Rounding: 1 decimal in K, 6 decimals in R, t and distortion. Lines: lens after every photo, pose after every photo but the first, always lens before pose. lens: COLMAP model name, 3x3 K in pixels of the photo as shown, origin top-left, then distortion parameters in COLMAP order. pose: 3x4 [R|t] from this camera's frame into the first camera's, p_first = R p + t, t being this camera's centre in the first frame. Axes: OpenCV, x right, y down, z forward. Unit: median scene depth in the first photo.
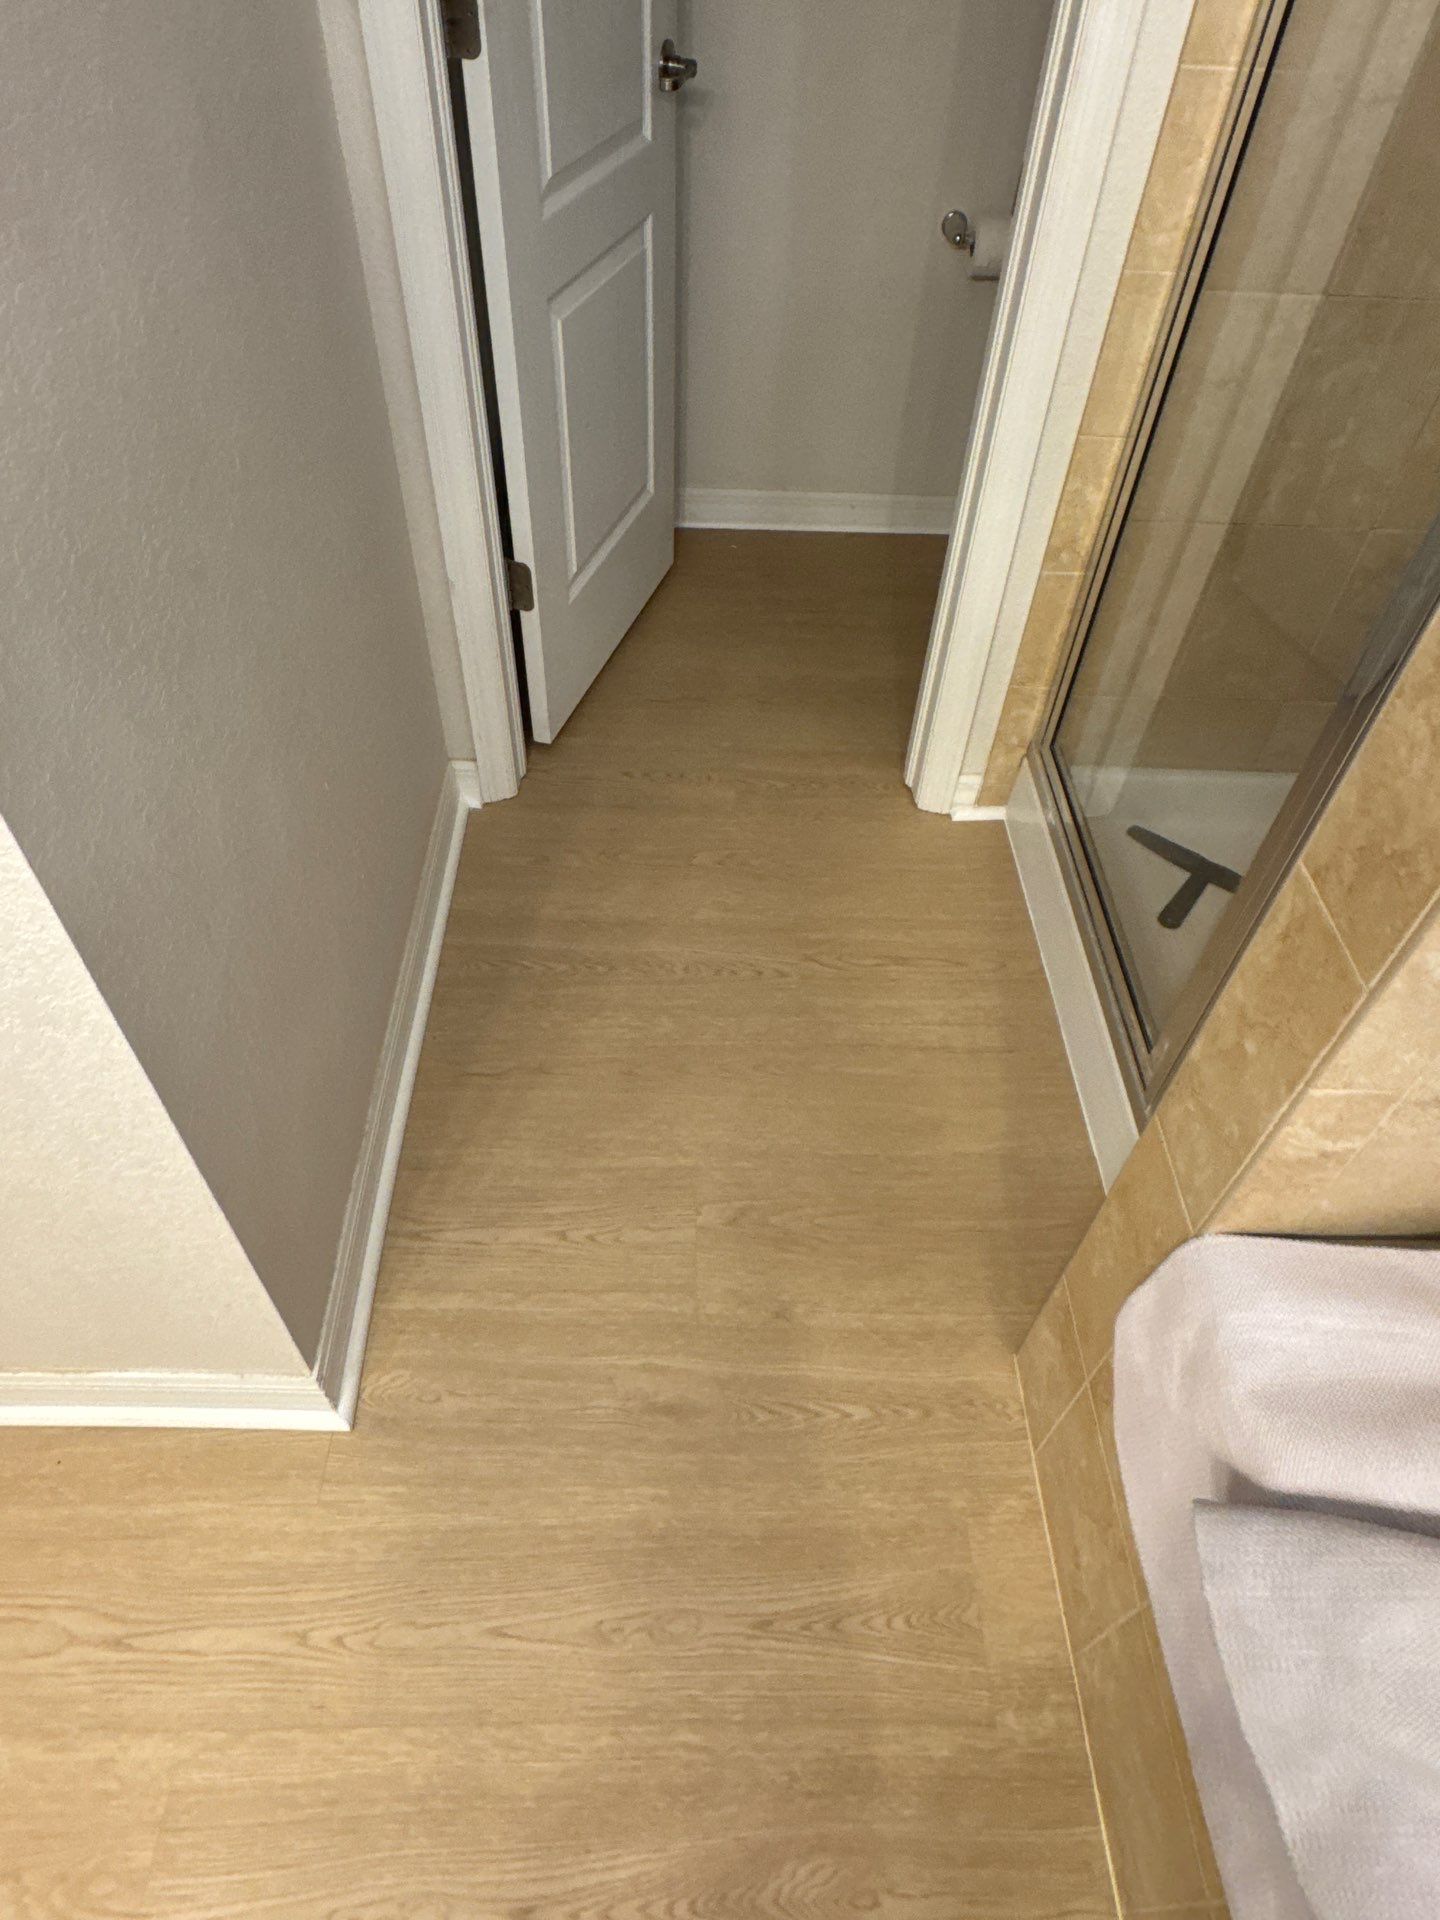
lens RADIAL K [[1144.2, 0, 720.4], [0, 1144.2, 961.4], [0, 0, 1]] dist [0.004807, 0.003805]
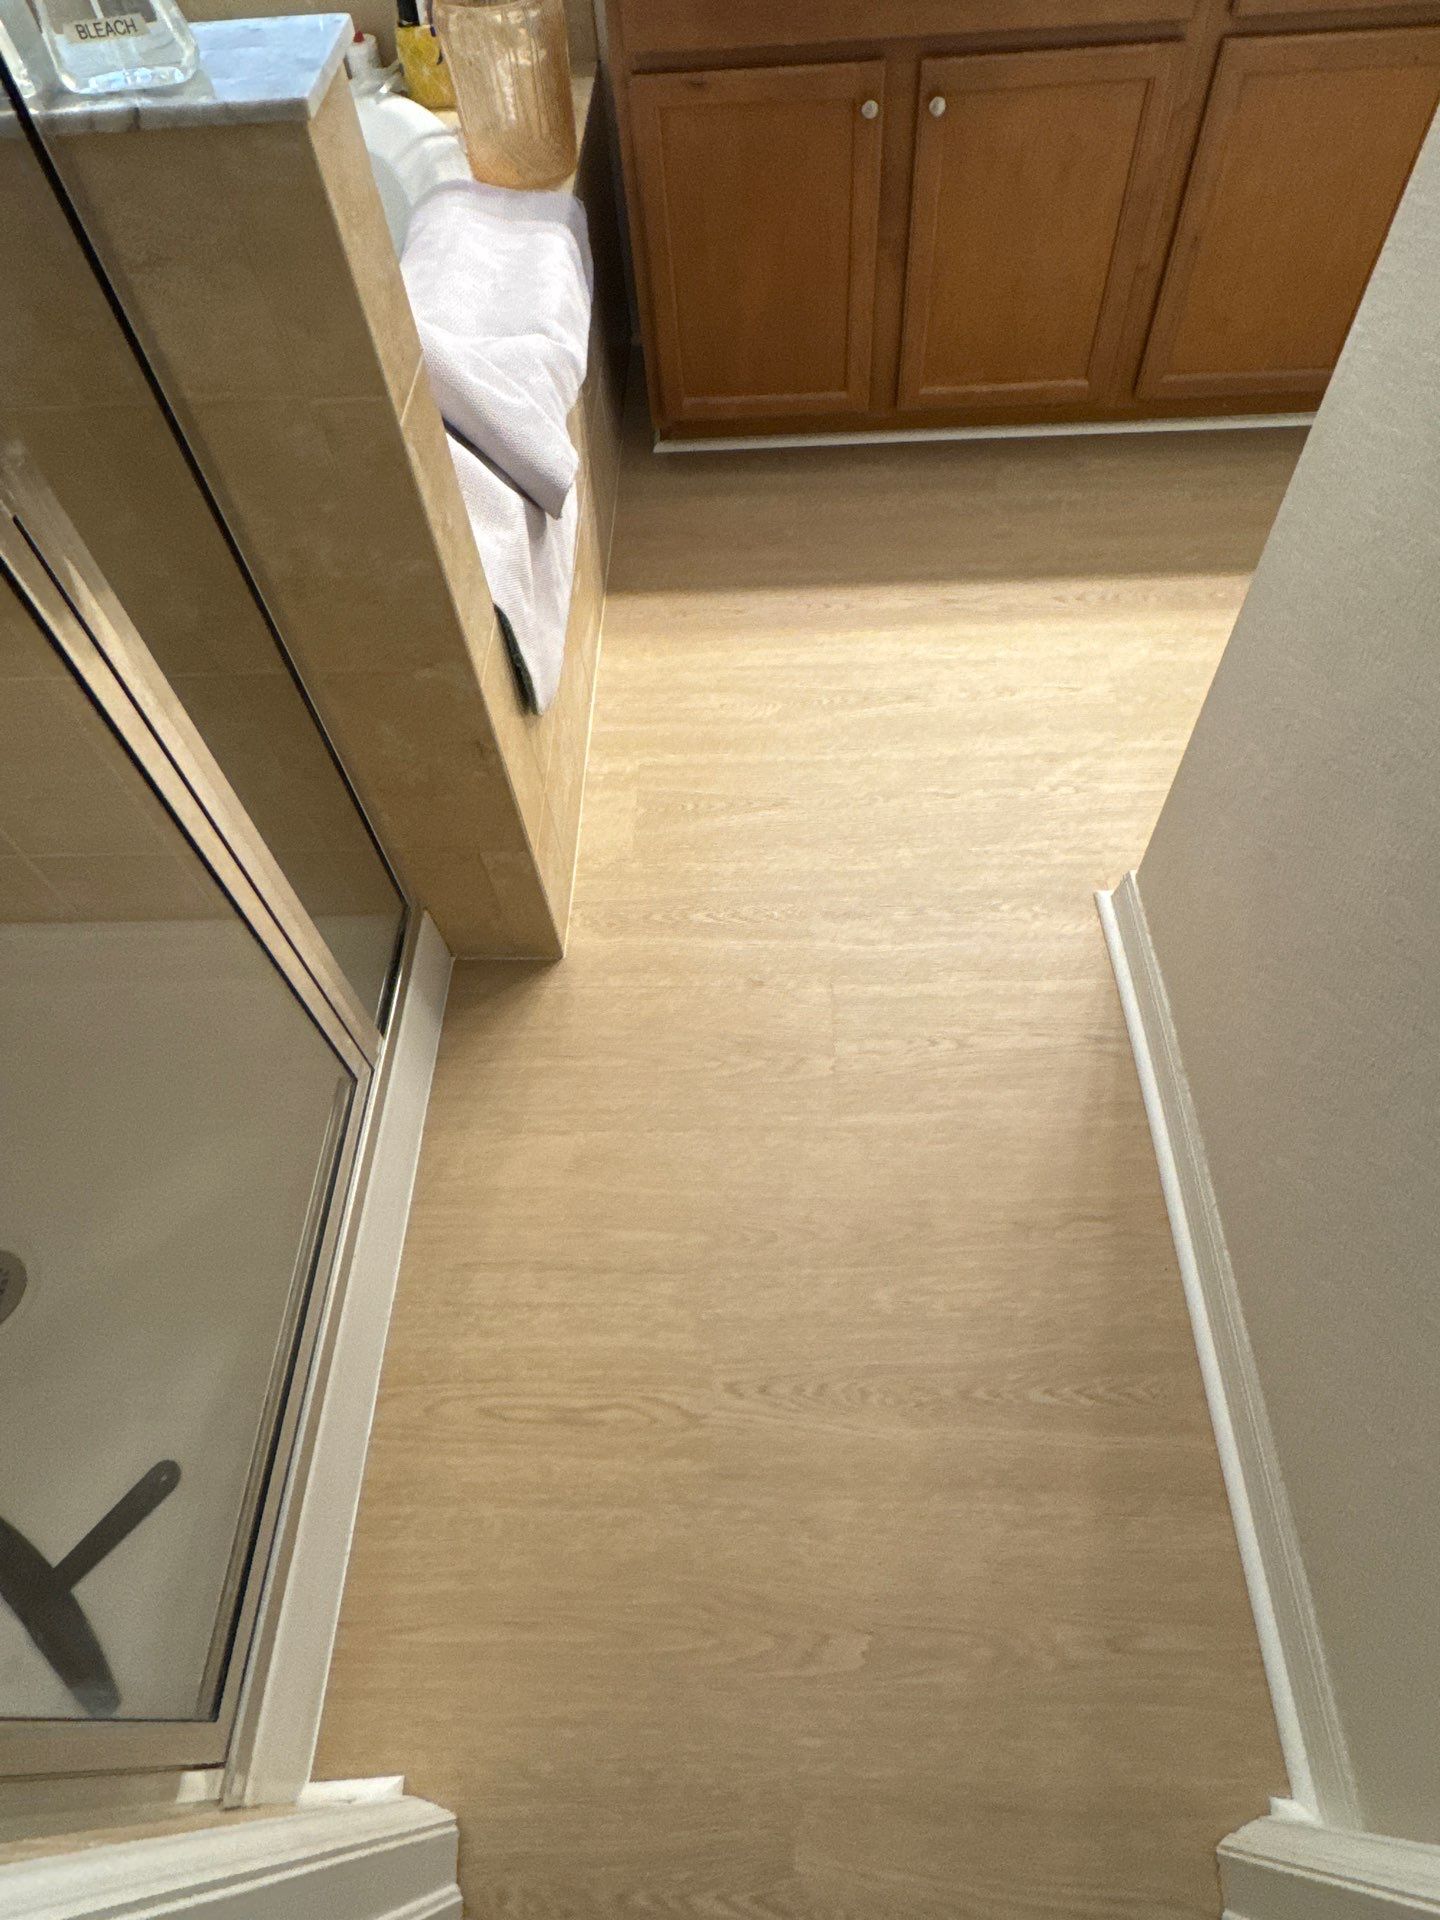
lens RADIAL K [[1144.2, 0, 730.8], [0, 1144.2, 964.7], [0, 0, 1]] dist [0.004807, 0.003805]
pose [[-0.999647, -0.014009, 0.022580, 0.043659], [0.025433, -0.258289, 0.965733, -0.643289], [-0.007697, 0.965966, 0.258554, 0.552785]]
